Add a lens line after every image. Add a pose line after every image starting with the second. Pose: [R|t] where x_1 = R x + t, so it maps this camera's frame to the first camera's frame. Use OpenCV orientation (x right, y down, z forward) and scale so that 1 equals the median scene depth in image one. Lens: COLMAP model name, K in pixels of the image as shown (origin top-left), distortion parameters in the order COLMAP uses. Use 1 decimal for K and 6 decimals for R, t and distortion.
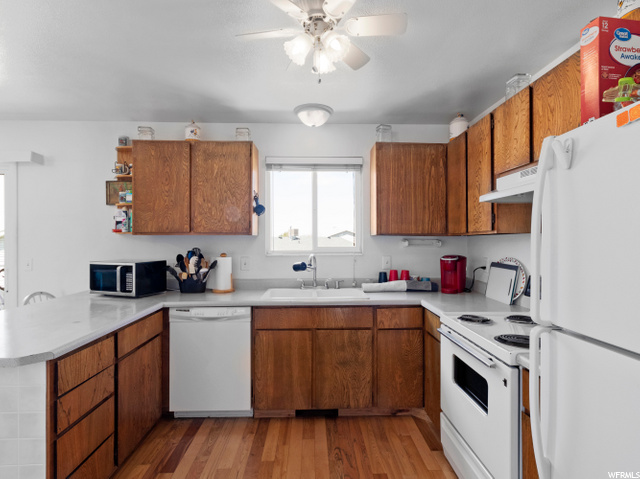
lens RADIAL K [[341.7, 0, 320.6], [0, 341.7, 240.0], [0, 0, 1]] dist [0.000842, 0.000463]
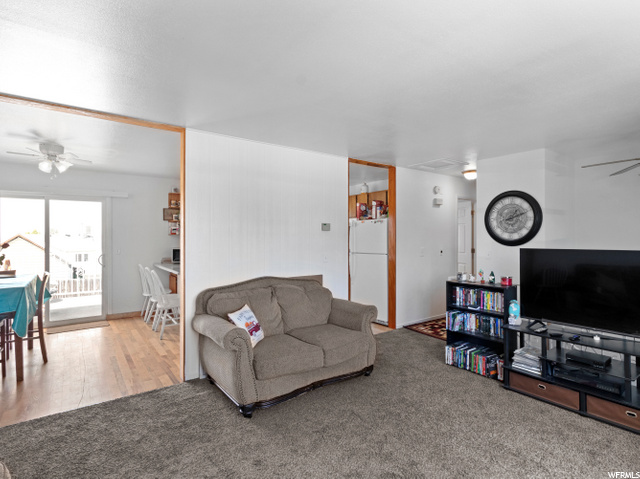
lens RADIAL K [[341.7, 0, 323.4], [0, 341.7, 236.6], [0, 0, 1]] dist [0.000842, 0.000463]
pose [[0.828536, 0.002386, 0.559931, -1.058501], [0.000282, 0.999989, -0.004678, 0.001632], [-0.559936, 0.004034, 0.828526, -1.289124]]
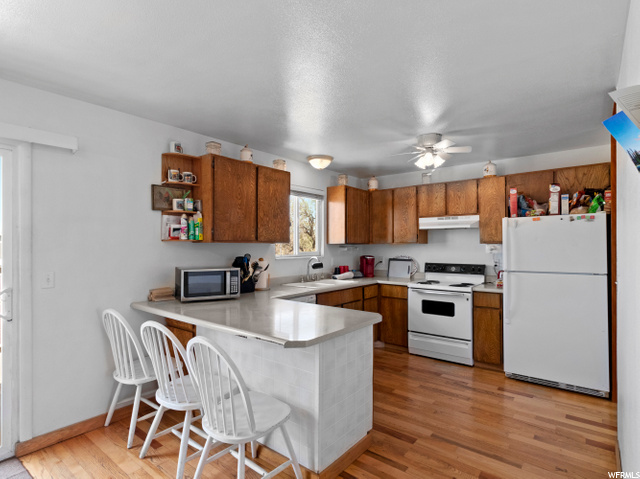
lens RADIAL K [[341.7, 0, 320.6], [0, 341.7, 246.0], [0, 0, 1]] dist [0.000842, 0.000463]
pose [[0.657996, -0.000754, 0.753021, -1.123382], [0.000709, 1.000000, 0.000382, -0.004914], [-0.753021, 0.000282, 0.657996, 0.045064]]
